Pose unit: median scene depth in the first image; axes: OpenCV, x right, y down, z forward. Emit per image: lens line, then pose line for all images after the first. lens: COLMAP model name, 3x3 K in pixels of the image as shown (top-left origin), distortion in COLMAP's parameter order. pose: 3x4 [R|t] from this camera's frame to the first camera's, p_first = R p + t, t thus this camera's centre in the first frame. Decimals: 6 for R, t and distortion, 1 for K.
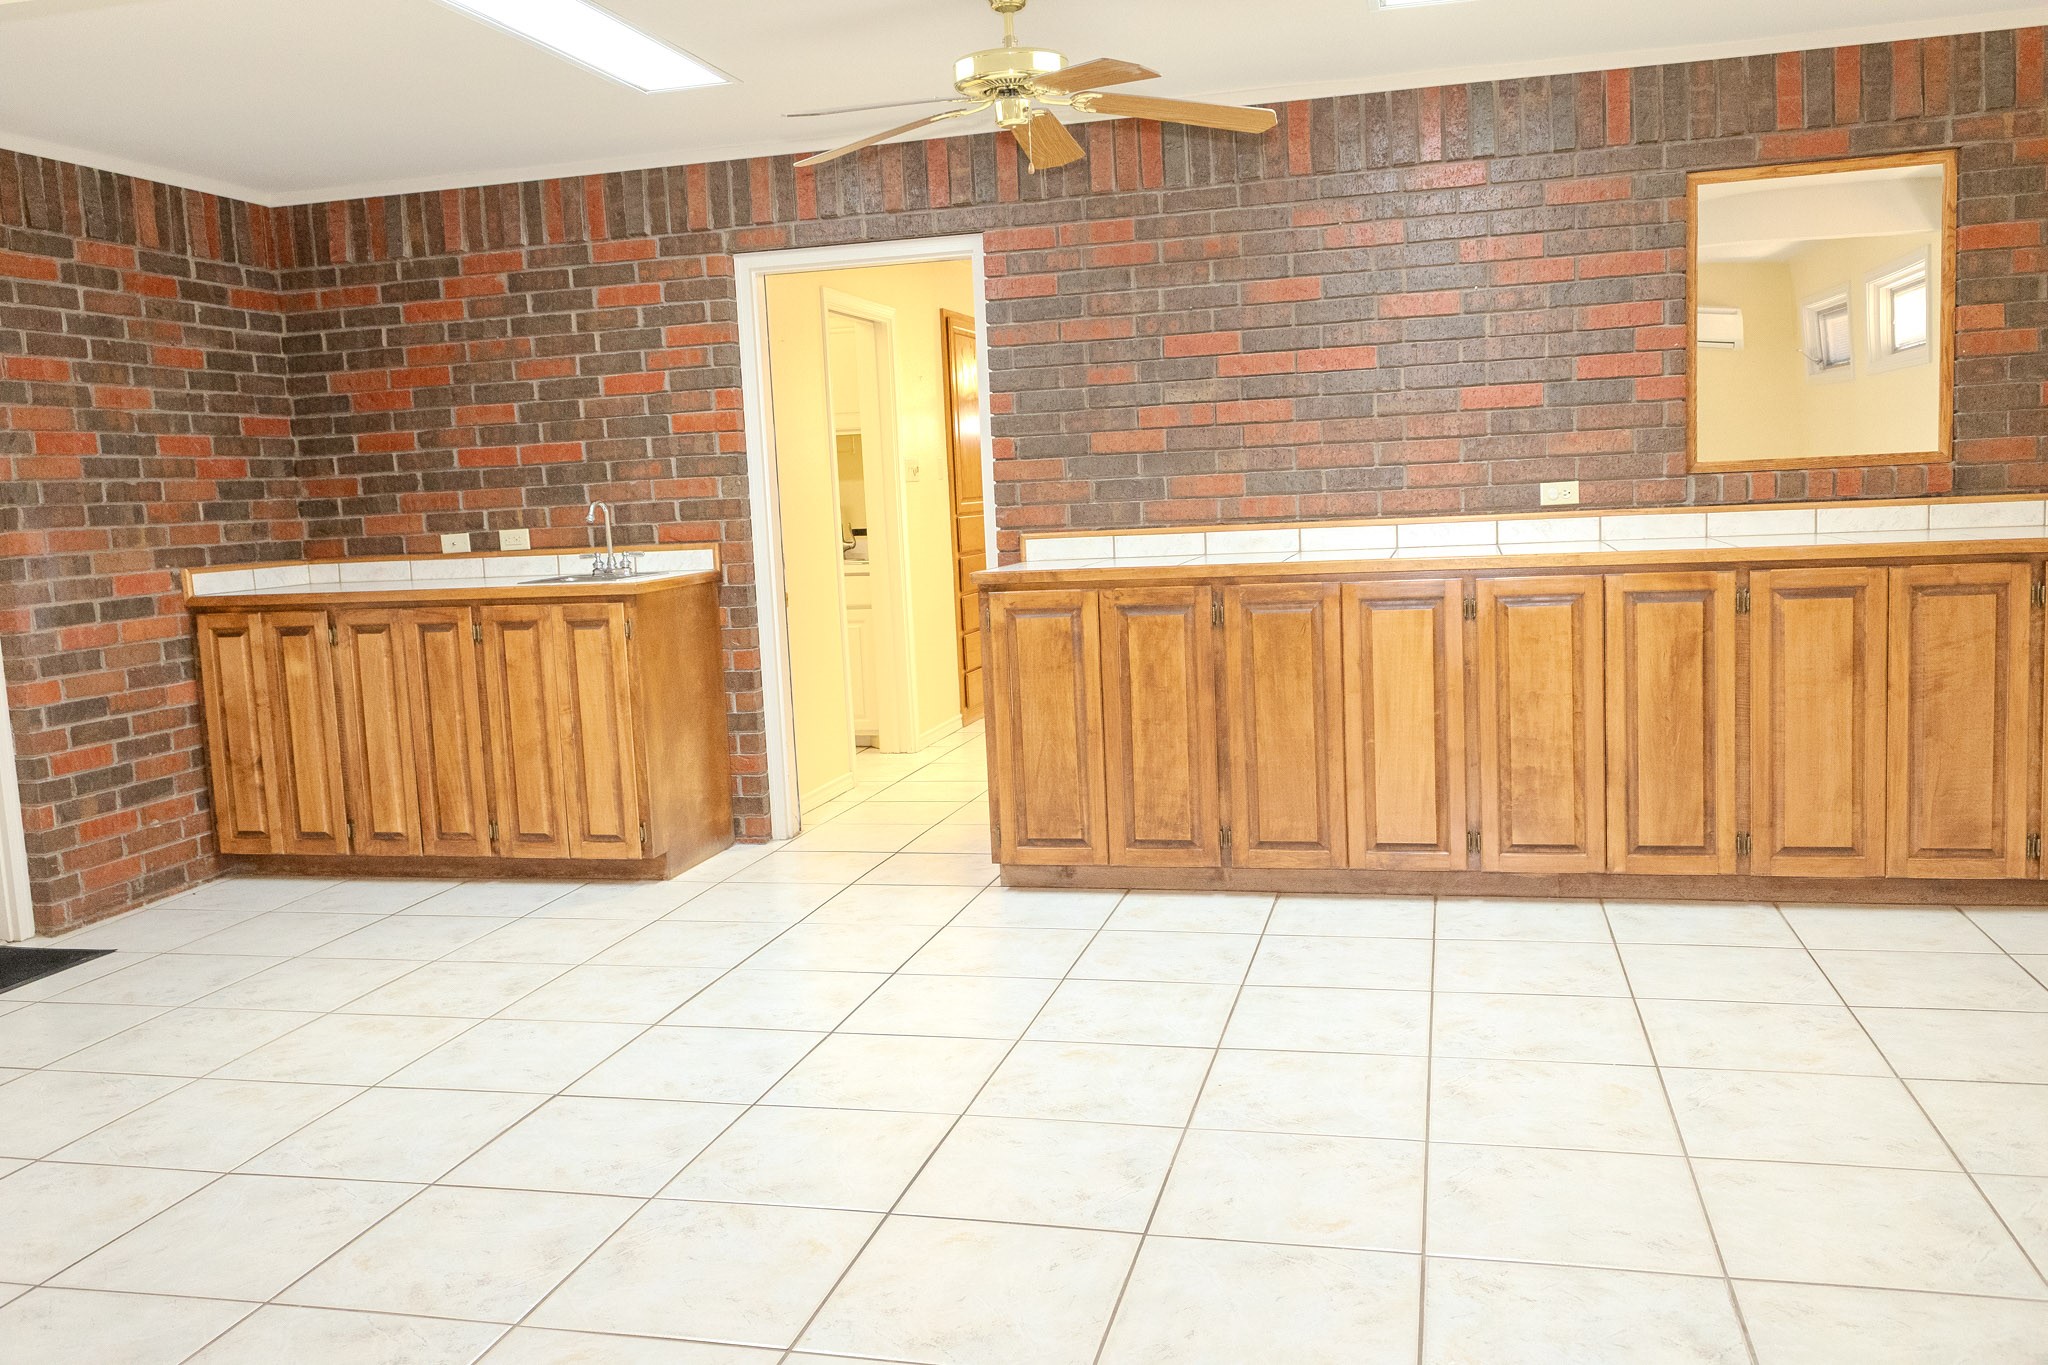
lens RADIAL K [[1656.6, 0, 1021.0], [0, 1656.6, 684.1], [0, 0, 1]] dist [0.028188, -0.041919]
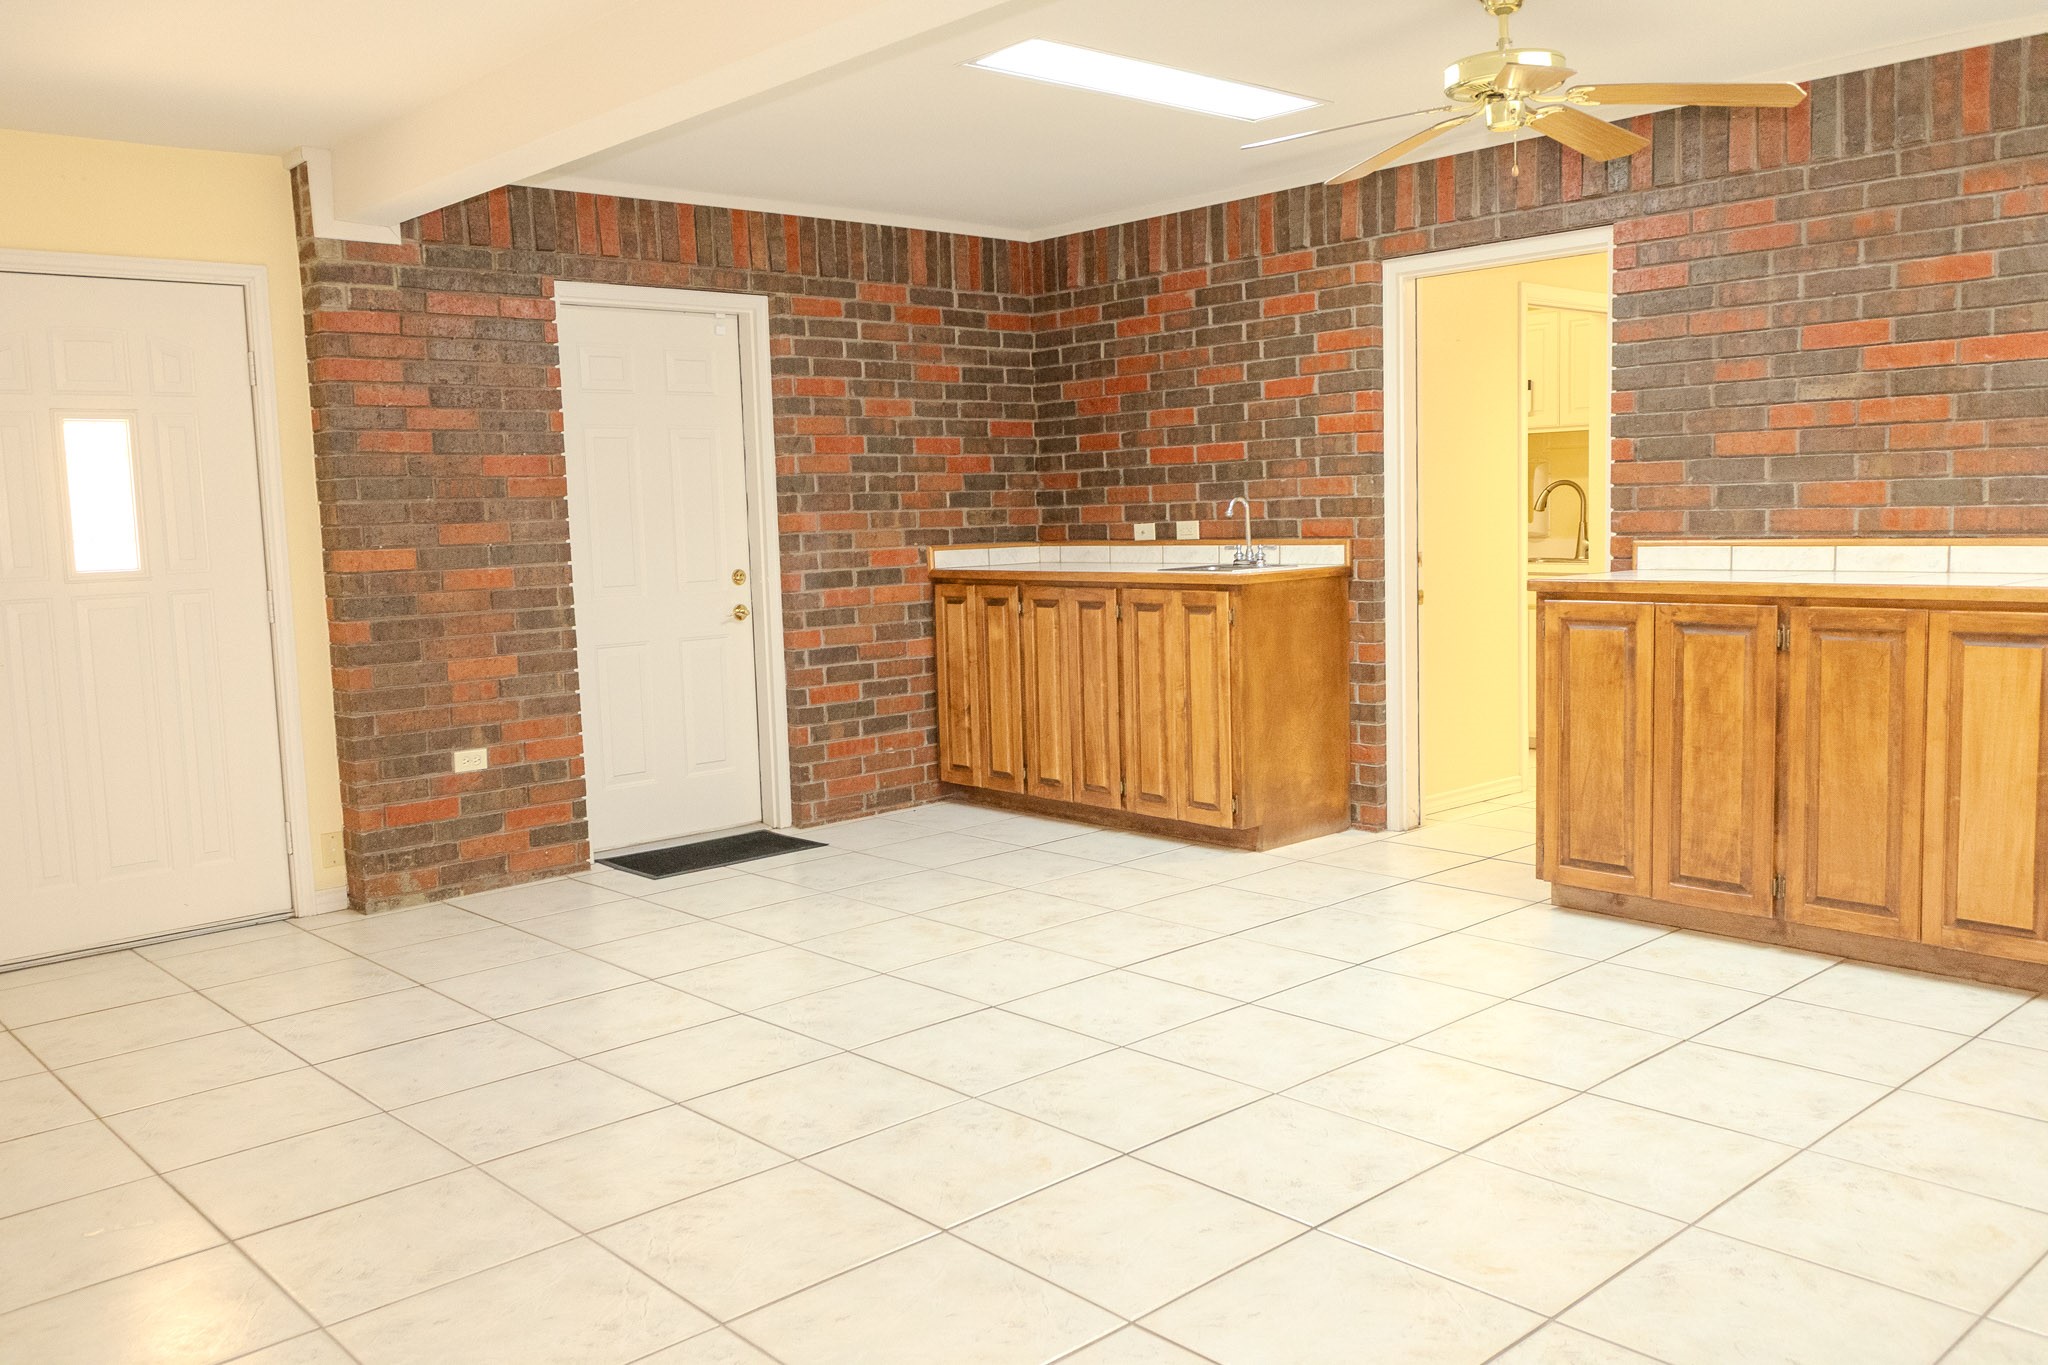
lens RADIAL K [[1656.6, 0, 1017.5], [0, 1656.6, 683.8], [0, 0, 1]] dist [0.028188, -0.041919]
pose [[0.833931, 0.081441, -0.545827, 0.237916], [-0.076538, 0.996561, 0.031756, -0.012699], [0.546536, 0.015294, 0.837296, 0.015829]]
